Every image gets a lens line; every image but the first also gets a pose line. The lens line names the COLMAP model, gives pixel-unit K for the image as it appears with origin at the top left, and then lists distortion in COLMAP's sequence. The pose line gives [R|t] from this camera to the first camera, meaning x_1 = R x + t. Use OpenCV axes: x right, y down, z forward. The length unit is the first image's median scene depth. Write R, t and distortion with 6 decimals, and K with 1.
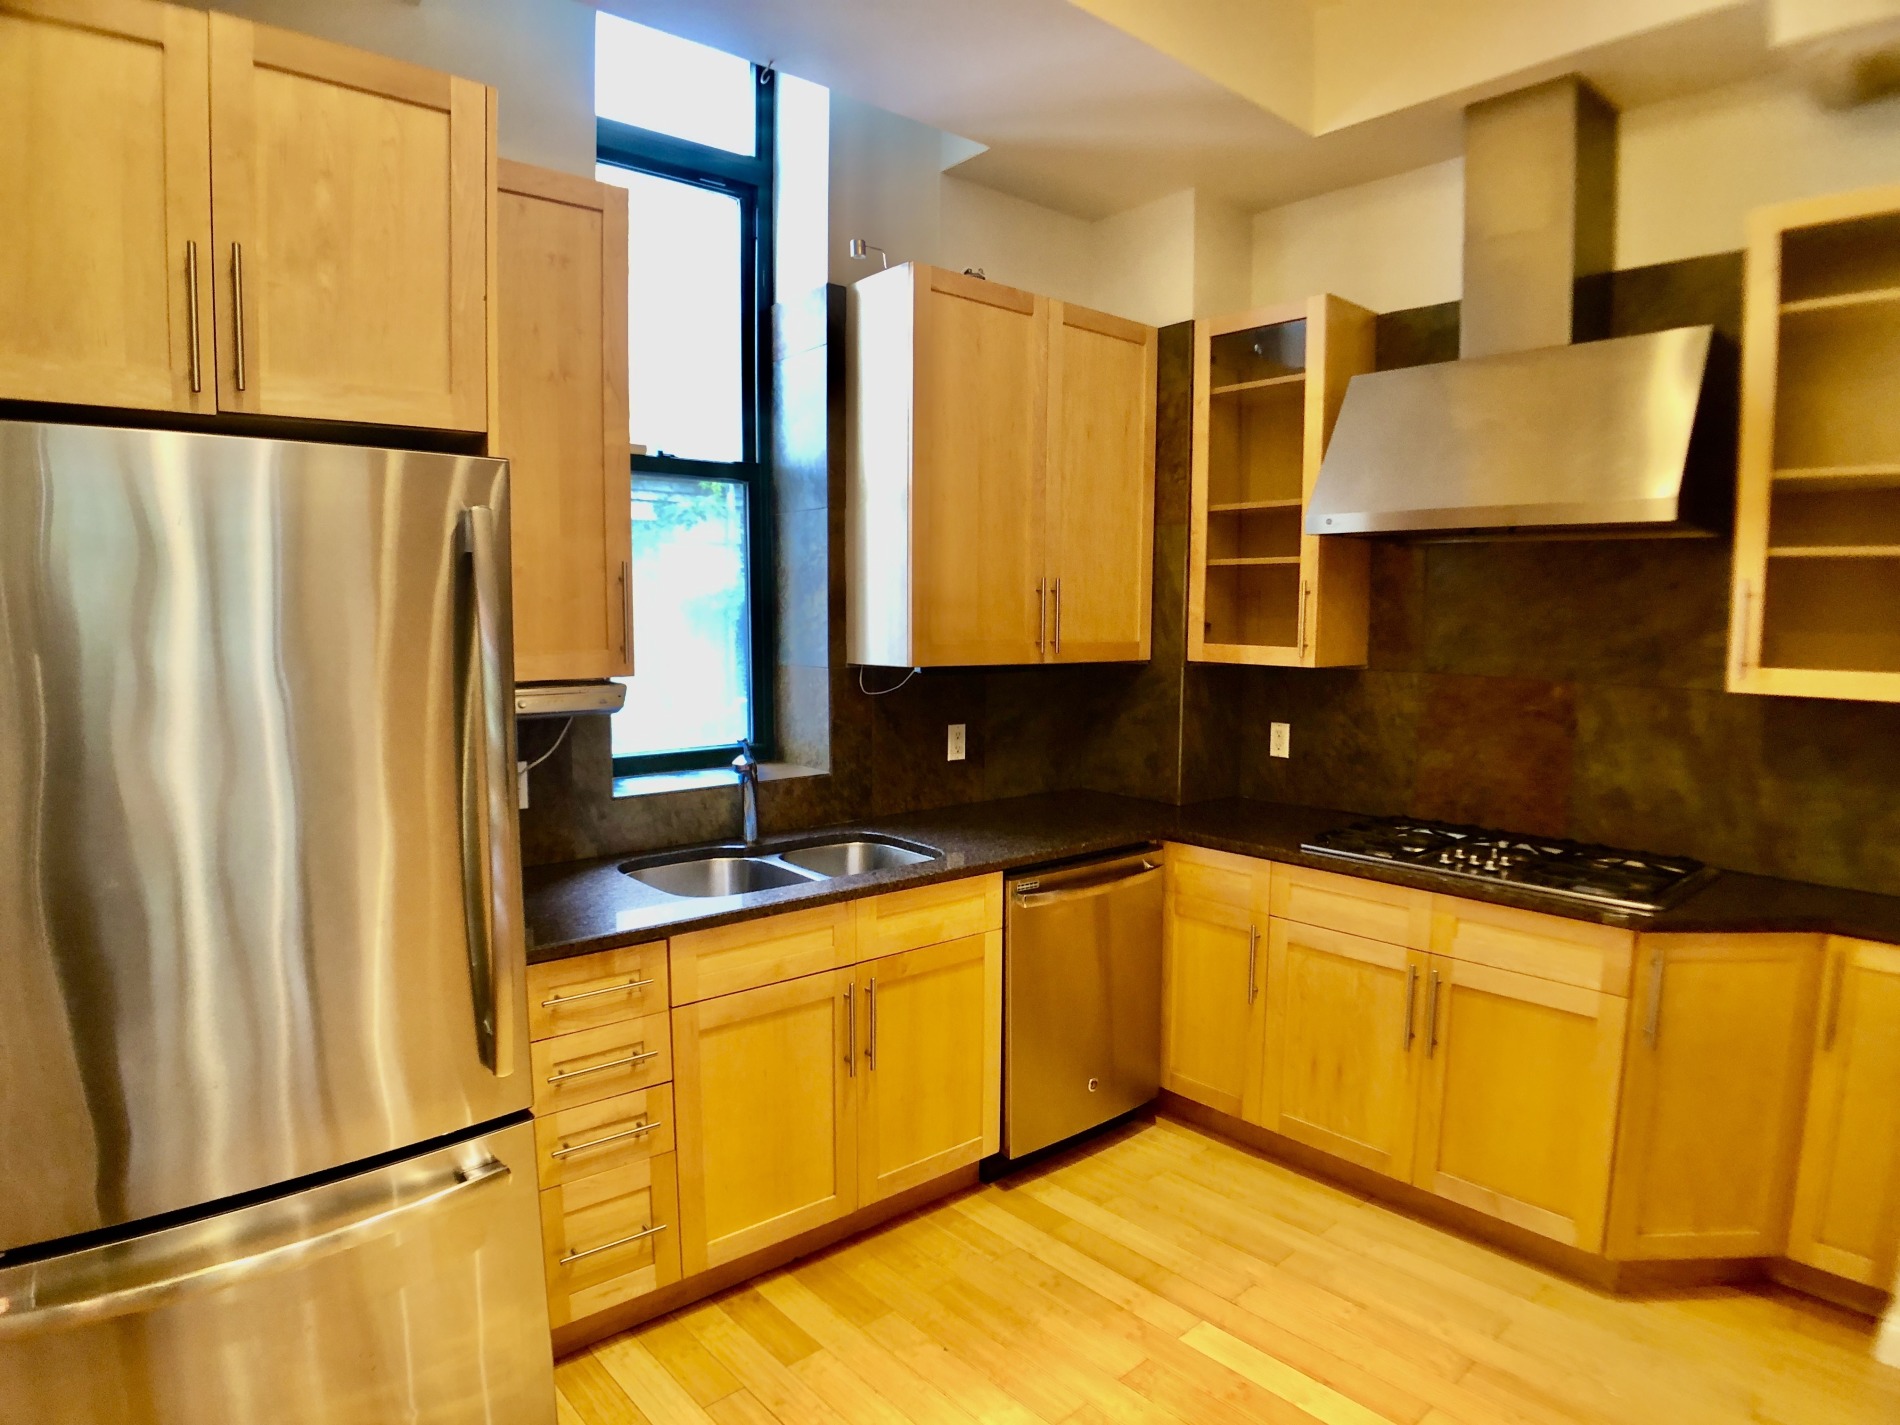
lens RADIAL K [[1197.1, 0, 996.2], [0, 1197.1, 718.9], [0, 0, 1]] dist [-0.002192, -0.023230]
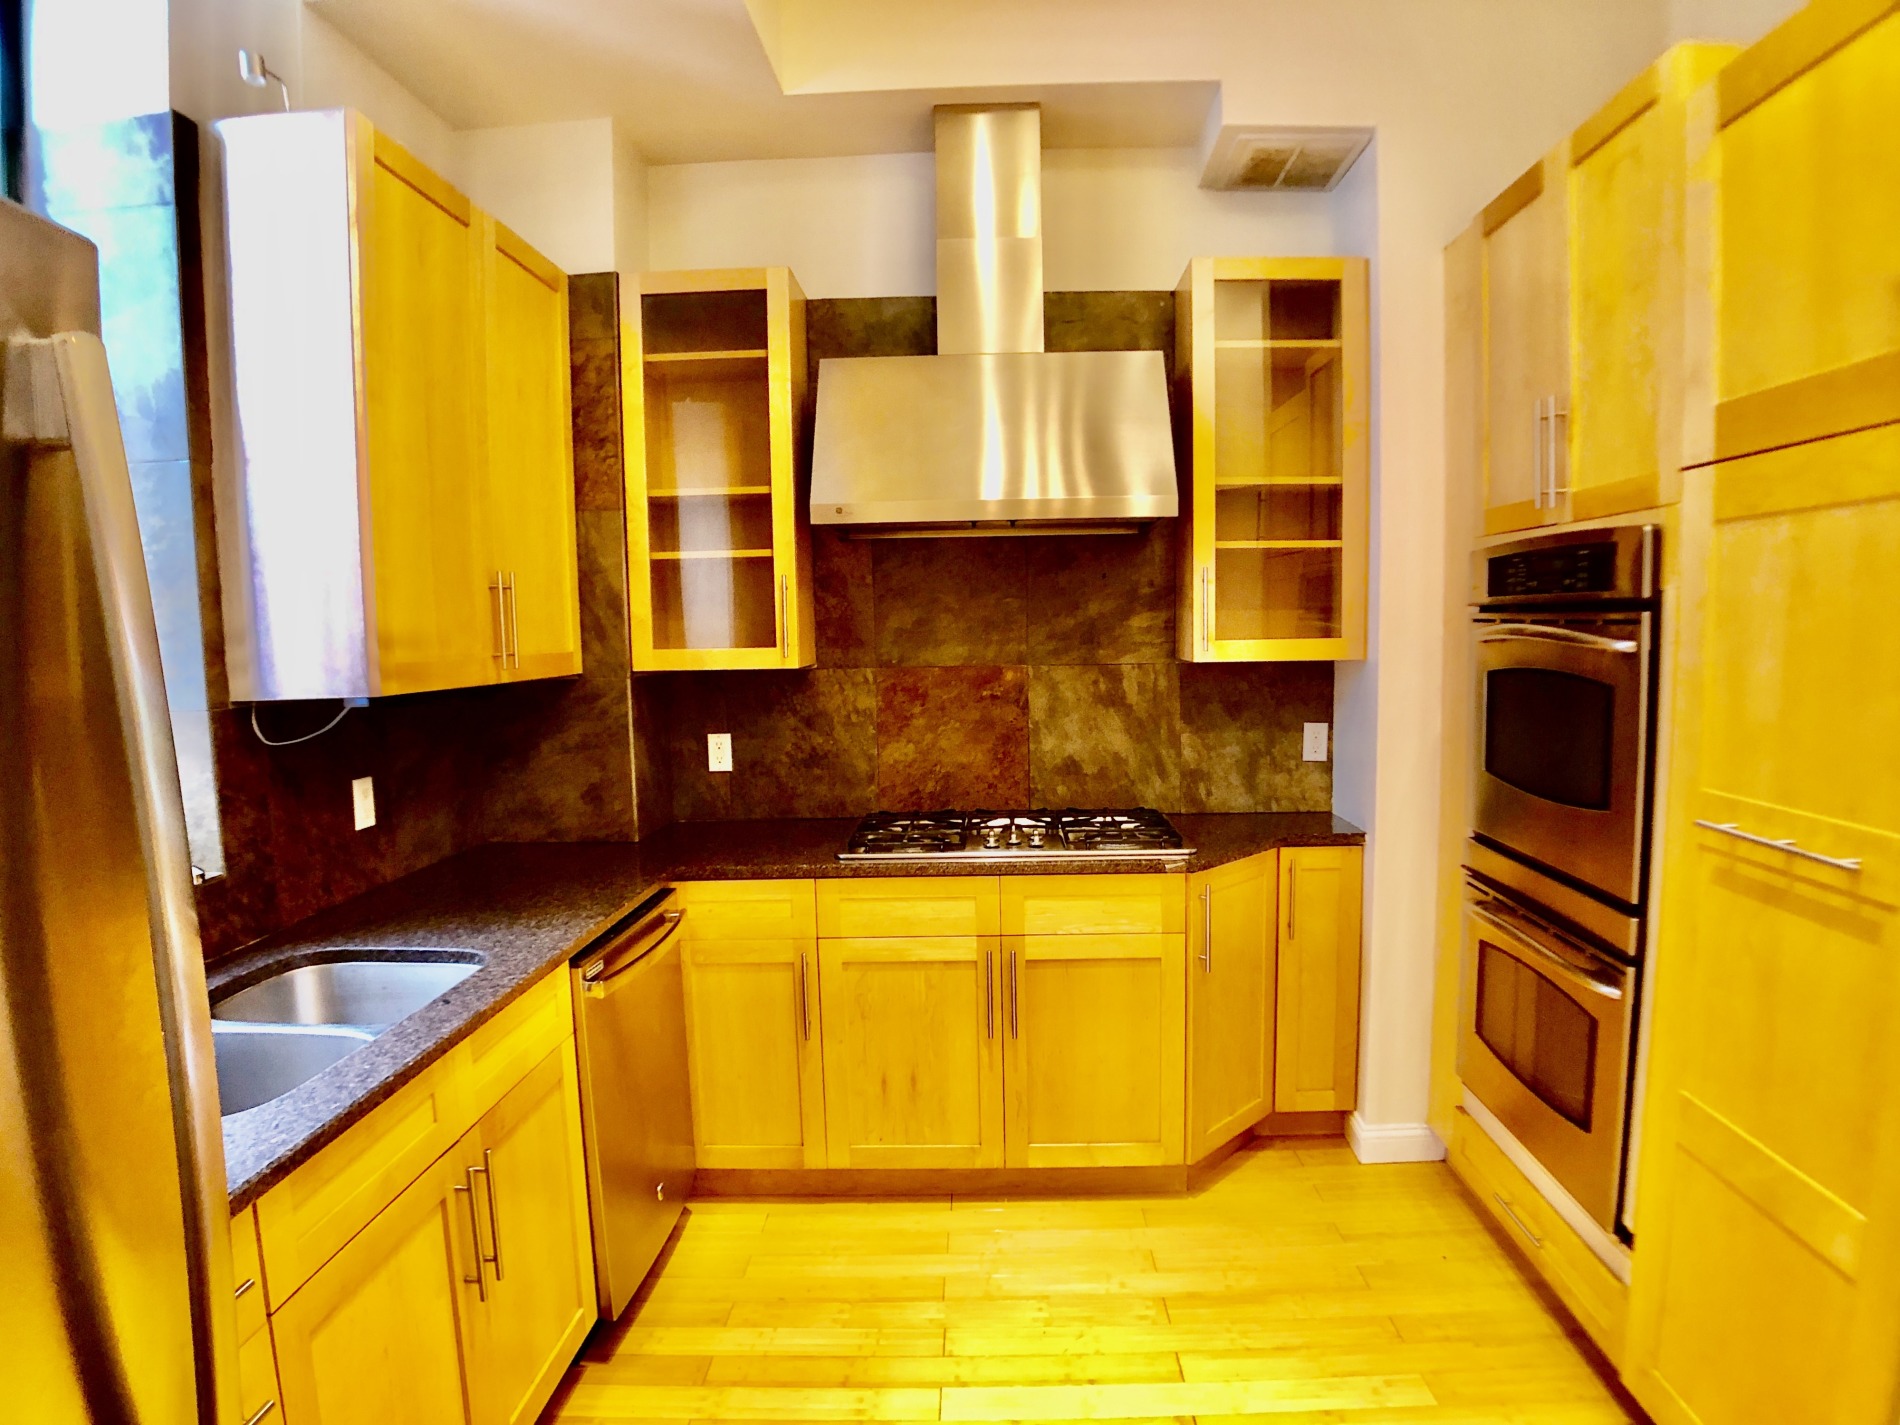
lens RADIAL K [[1197.1, 0, 996.2], [0, 1197.1, 718.9], [0, 0, 1]] dist [-0.002192, -0.023230]
pose [[0.687174, -0.088998, 0.721021, -0.319688], [0.097528, 0.994785, 0.029841, -0.016952], [-0.719917, 0.049814, 0.692270, 0.256090]]
